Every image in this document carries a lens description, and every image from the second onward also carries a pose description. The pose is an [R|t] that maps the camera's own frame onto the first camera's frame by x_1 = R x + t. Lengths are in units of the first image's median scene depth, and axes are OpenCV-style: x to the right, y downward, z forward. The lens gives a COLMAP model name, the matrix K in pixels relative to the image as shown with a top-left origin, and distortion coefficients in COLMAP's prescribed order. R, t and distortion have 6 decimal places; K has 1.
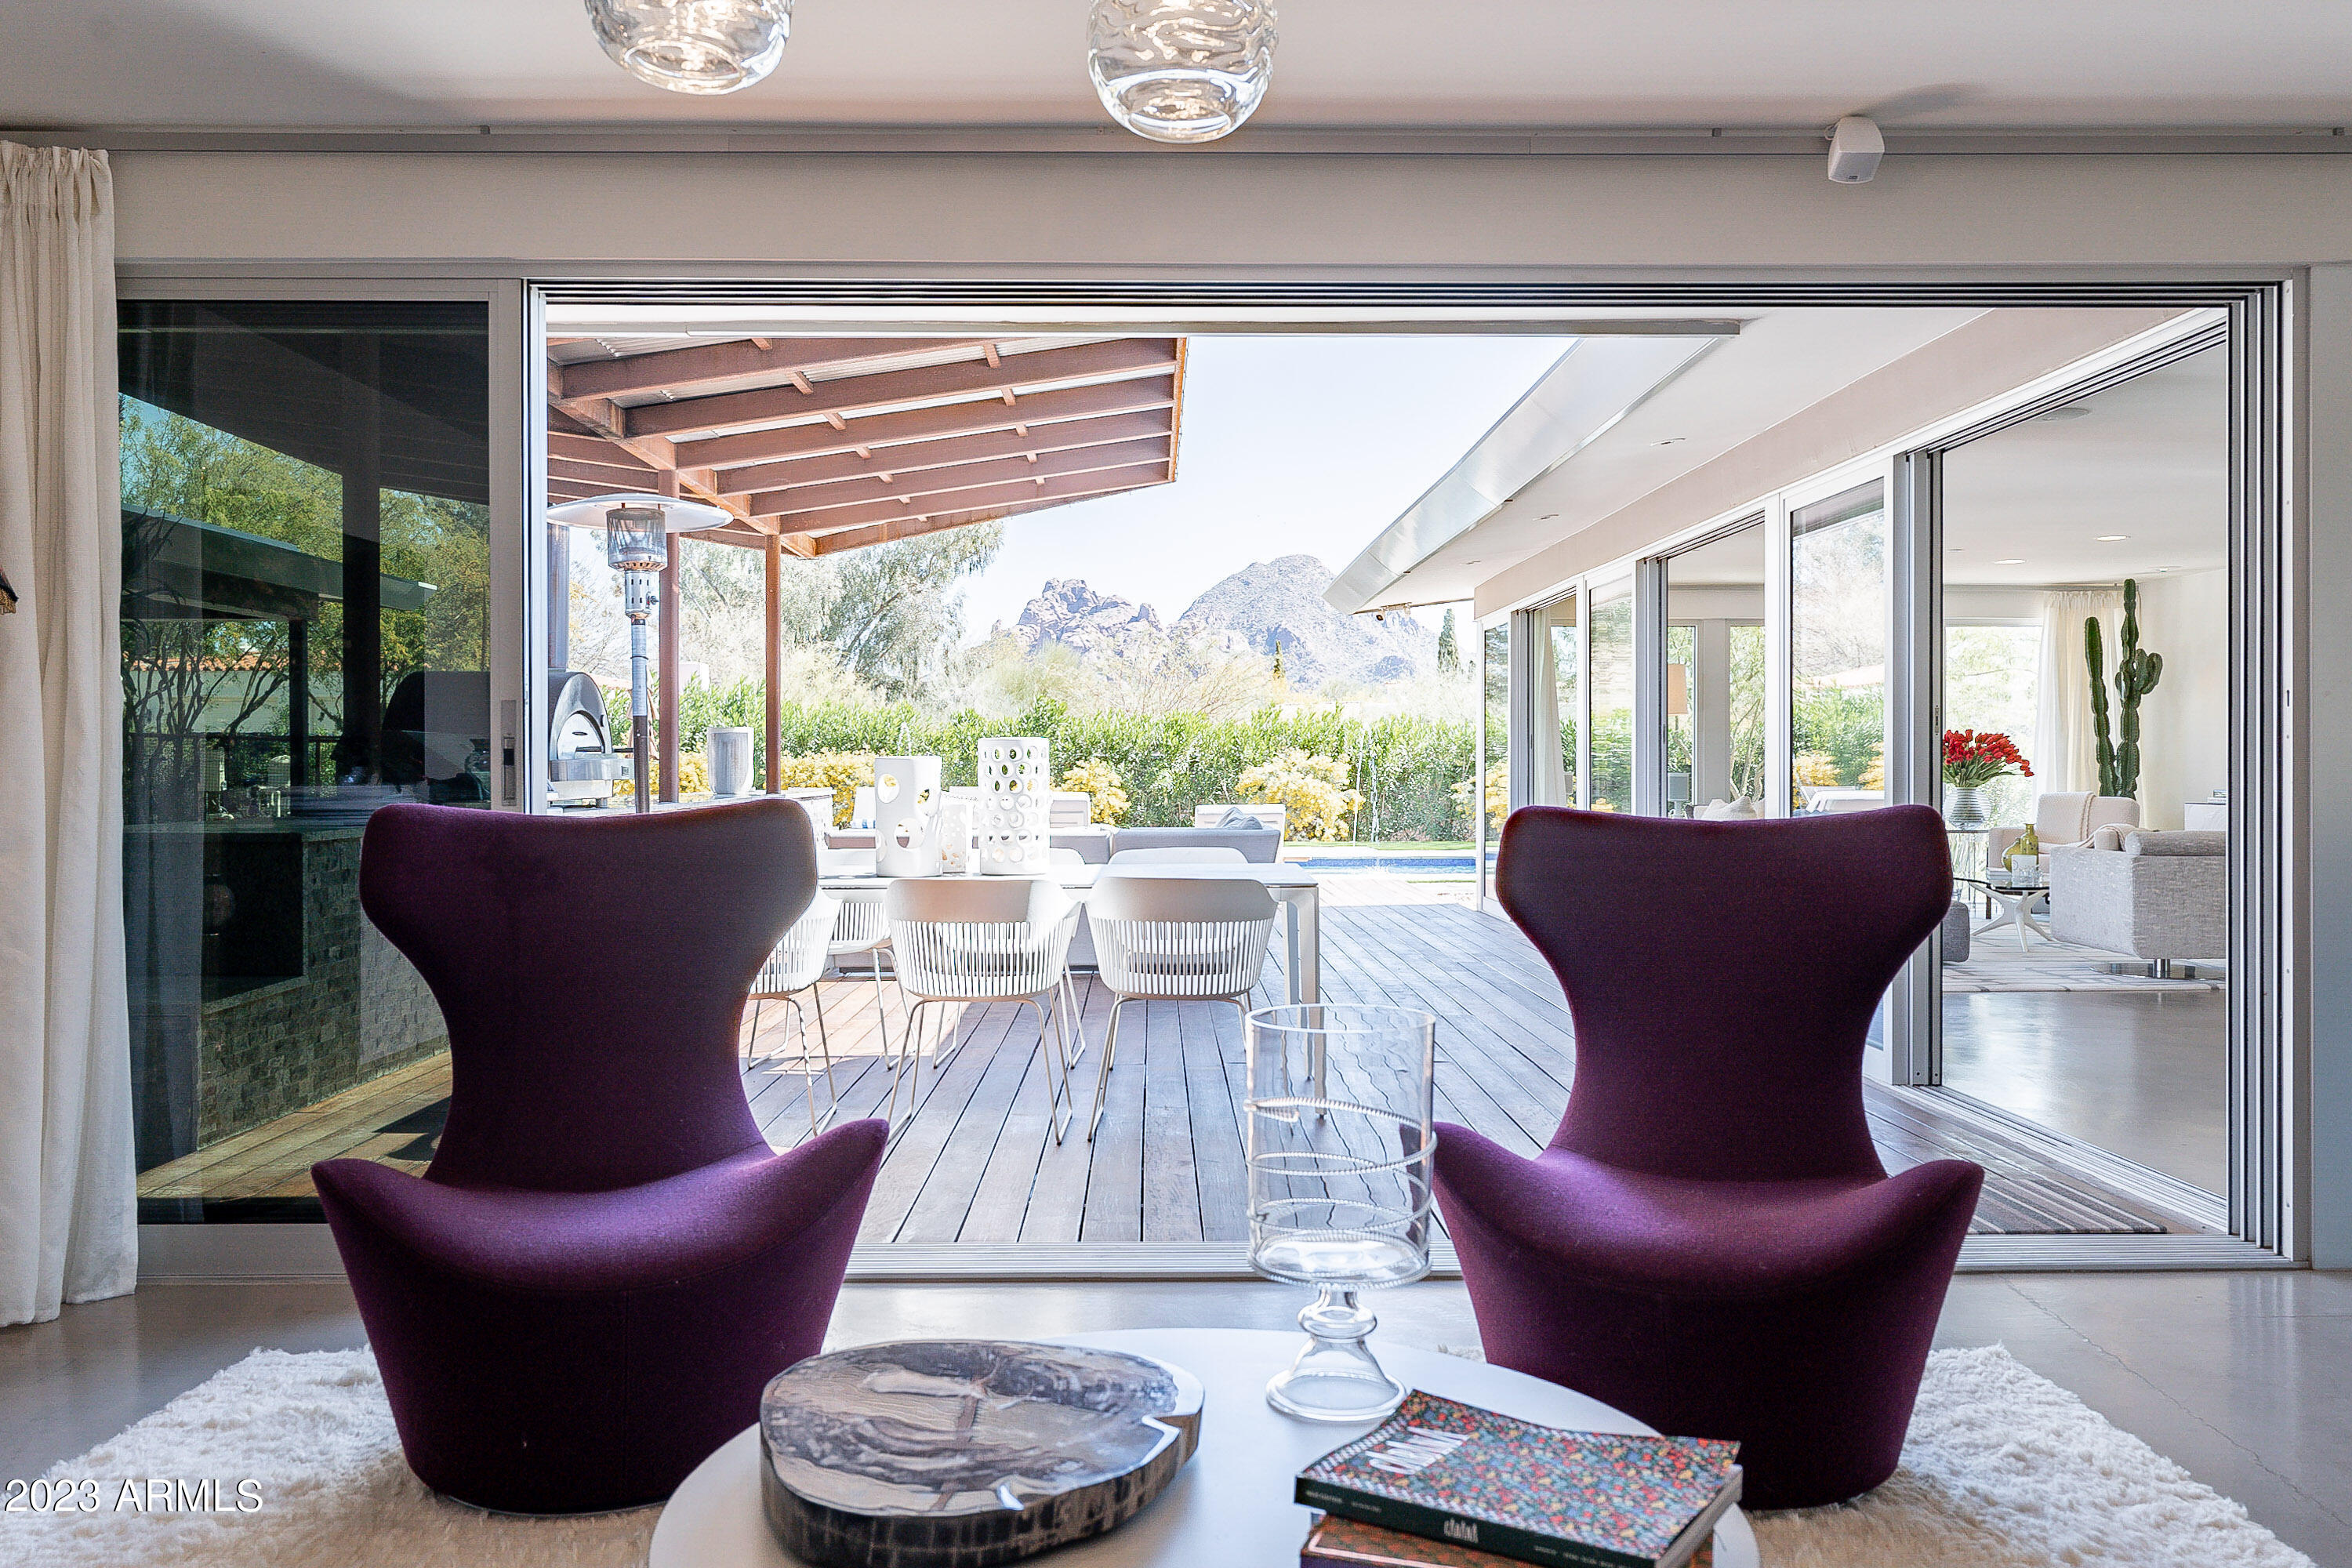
lens RADIAL K [[1760.0, 0, 1176.0], [0, 1760.0, 784.0], [0, 0, 1]] dist [0.005976, -0.003055]
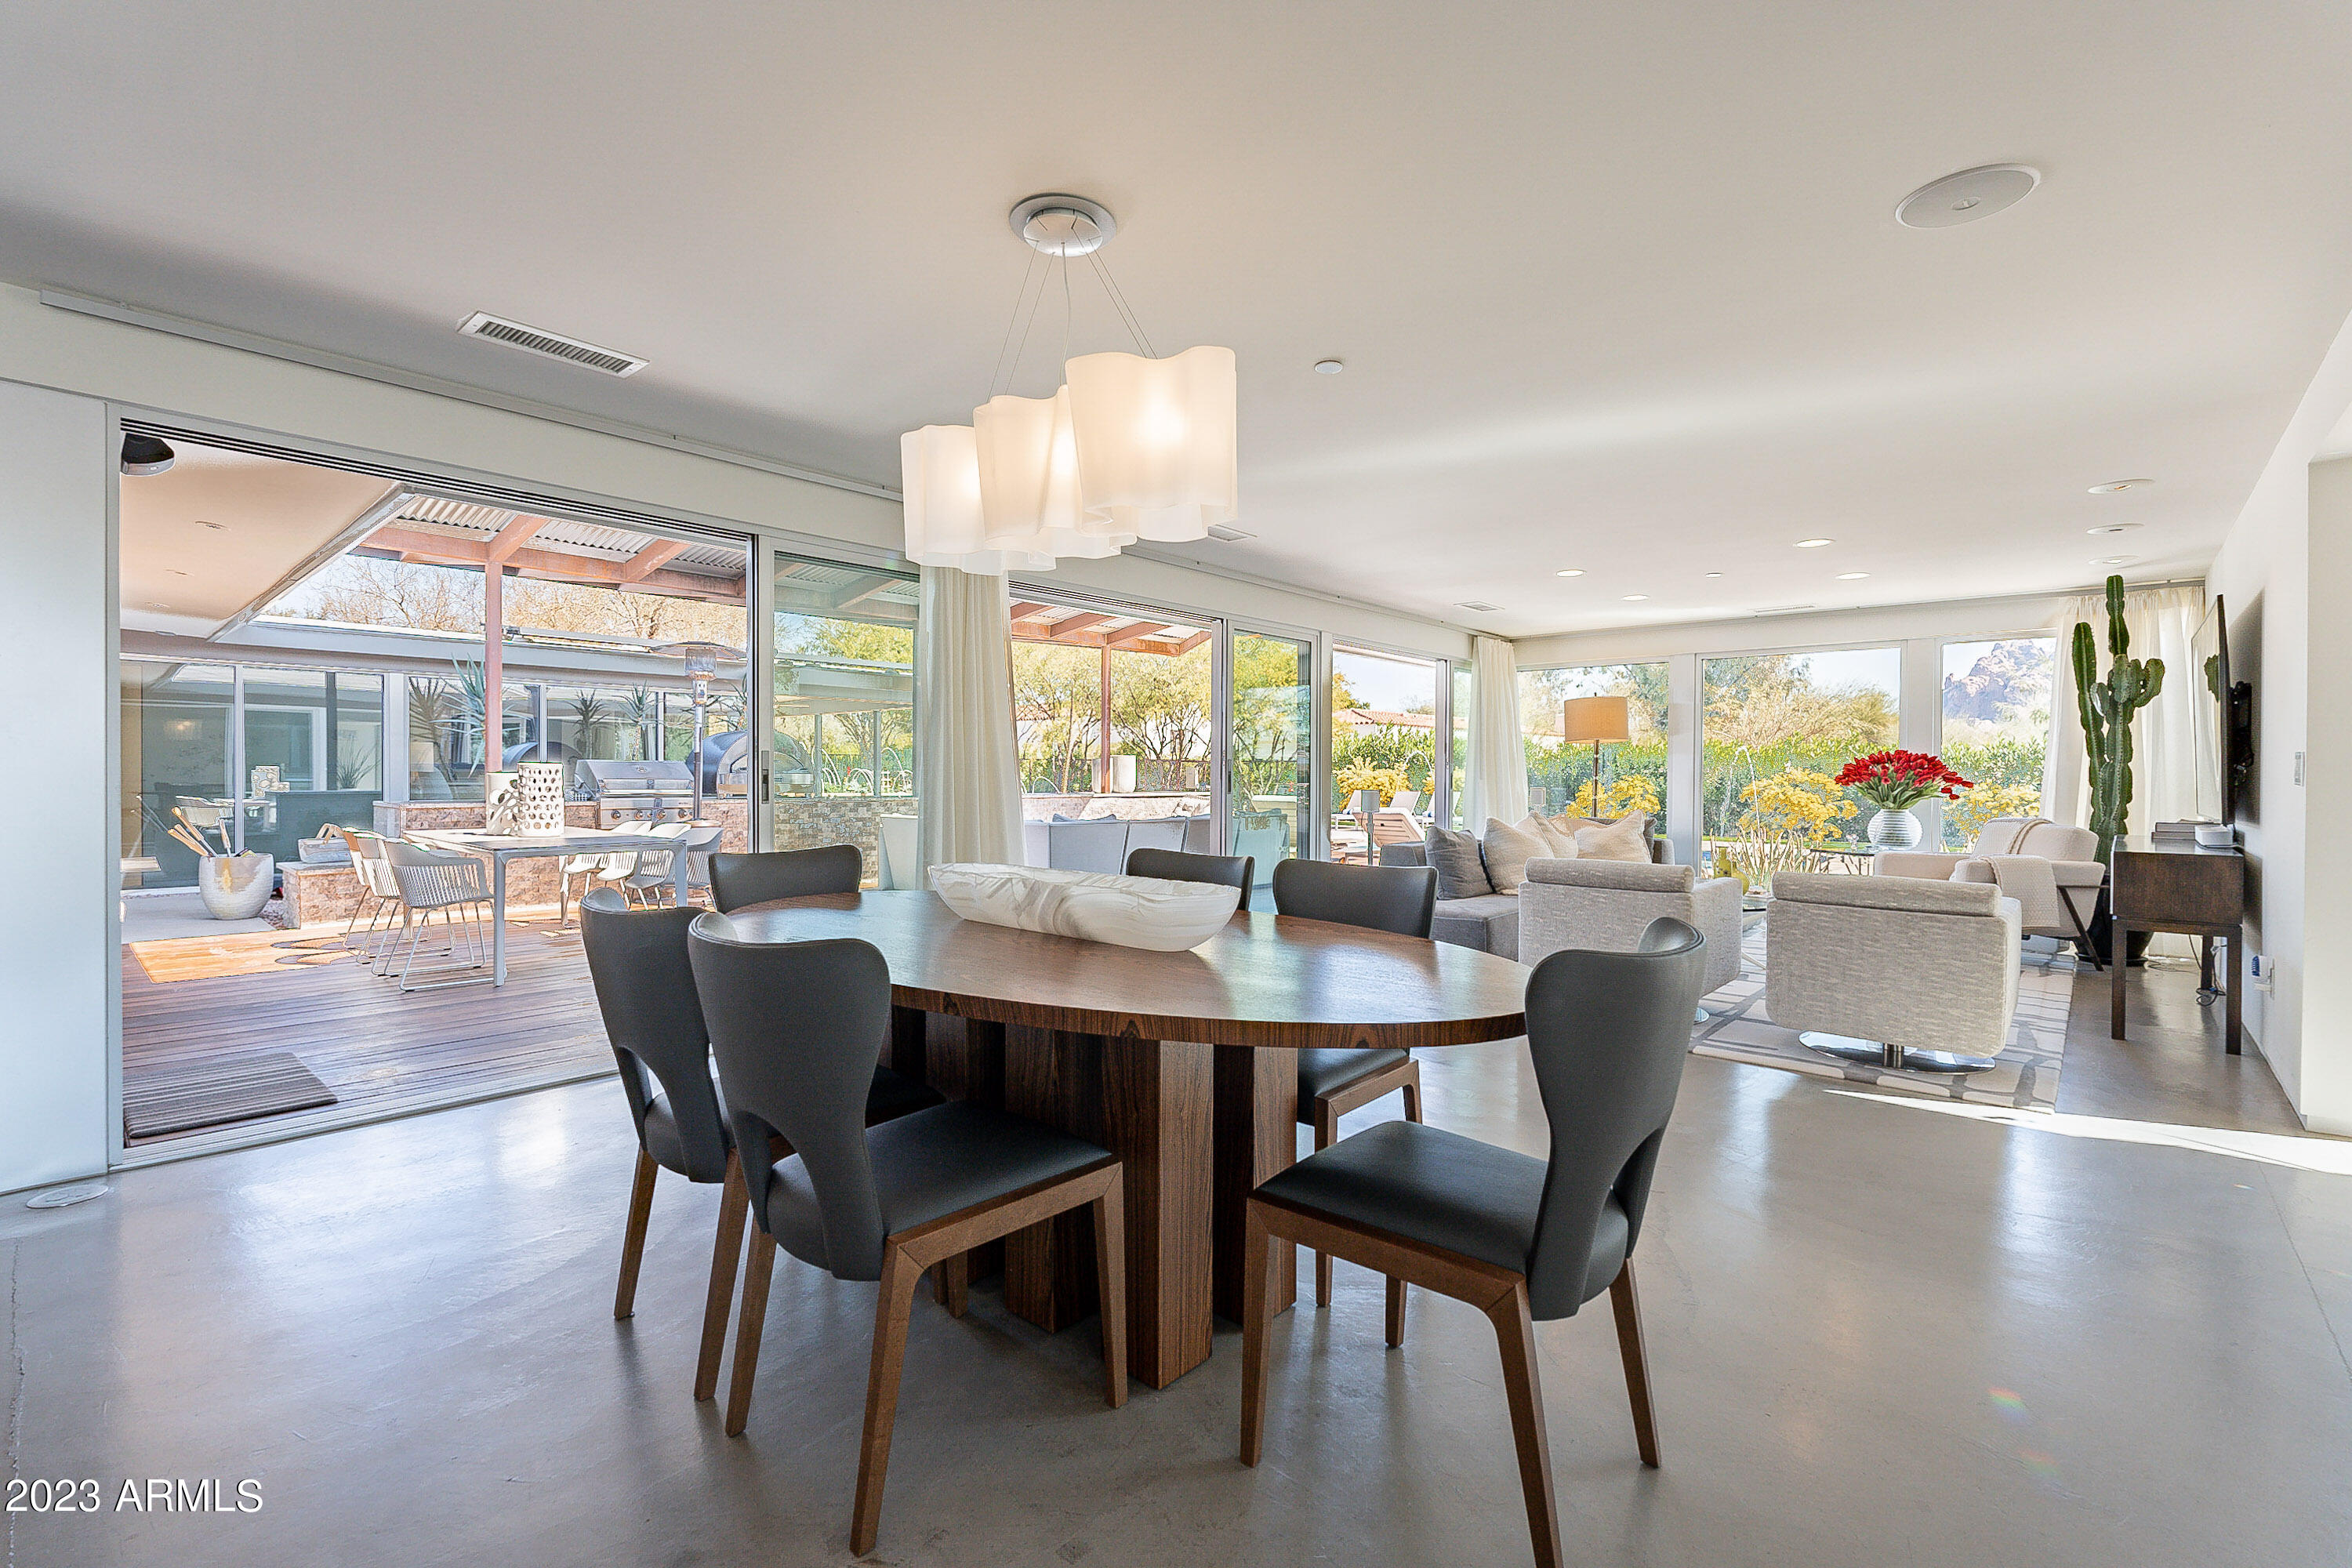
lens RADIAL K [[1041.4, 0, 1181.2], [0, 1041.4, 769.8], [0, 0, 1]] dist [-0.001476, 0.000447]
pose [[0.744603, 0.001564, -0.667506, 1.461005], [-0.012224, 0.999862, -0.011293, -0.023214], [0.667395, 0.016569, 0.744519, 0.829338]]
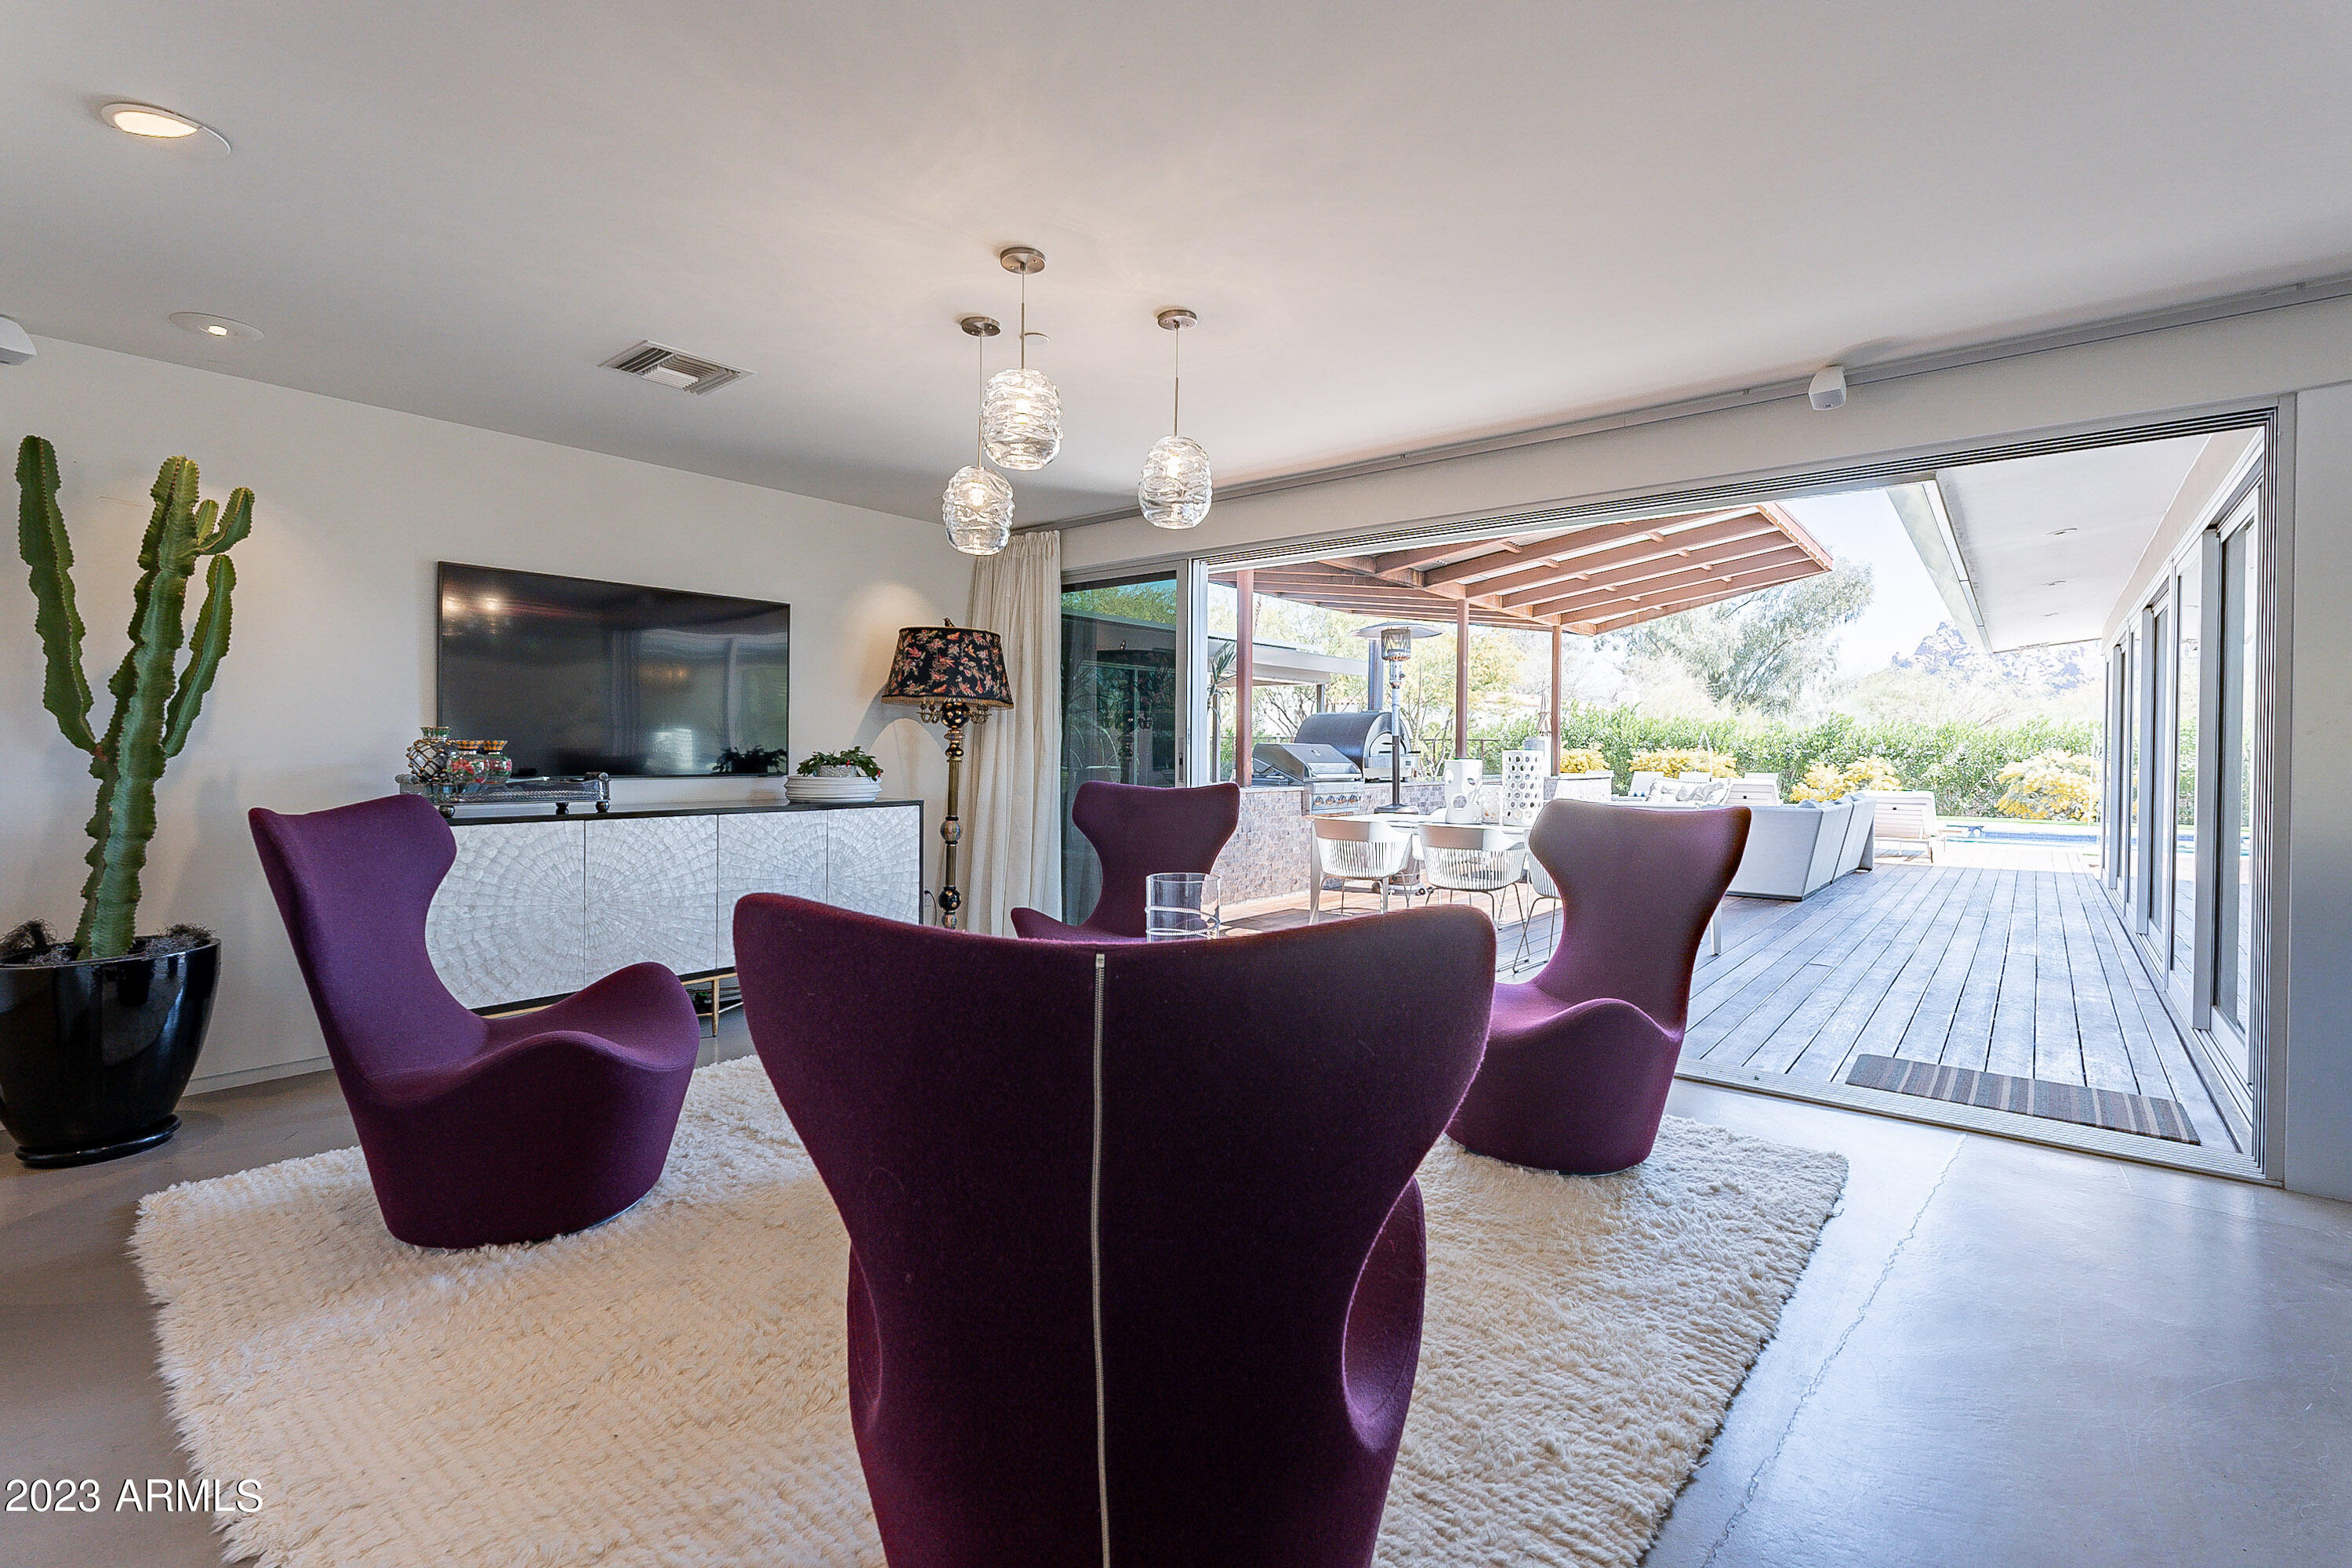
lens RADIAL K [[1056.7, 0, 1177.4], [0, 1056.7, 749.9], [0, 0, 1]] dist [-0.001870, -0.000248]
pose [[0.764571, 0.006594, -0.644505, 0.447759], [-0.015878, 0.999837, -0.008607, -0.015348], [0.644344, 0.016814, 0.764551, -0.074000]]
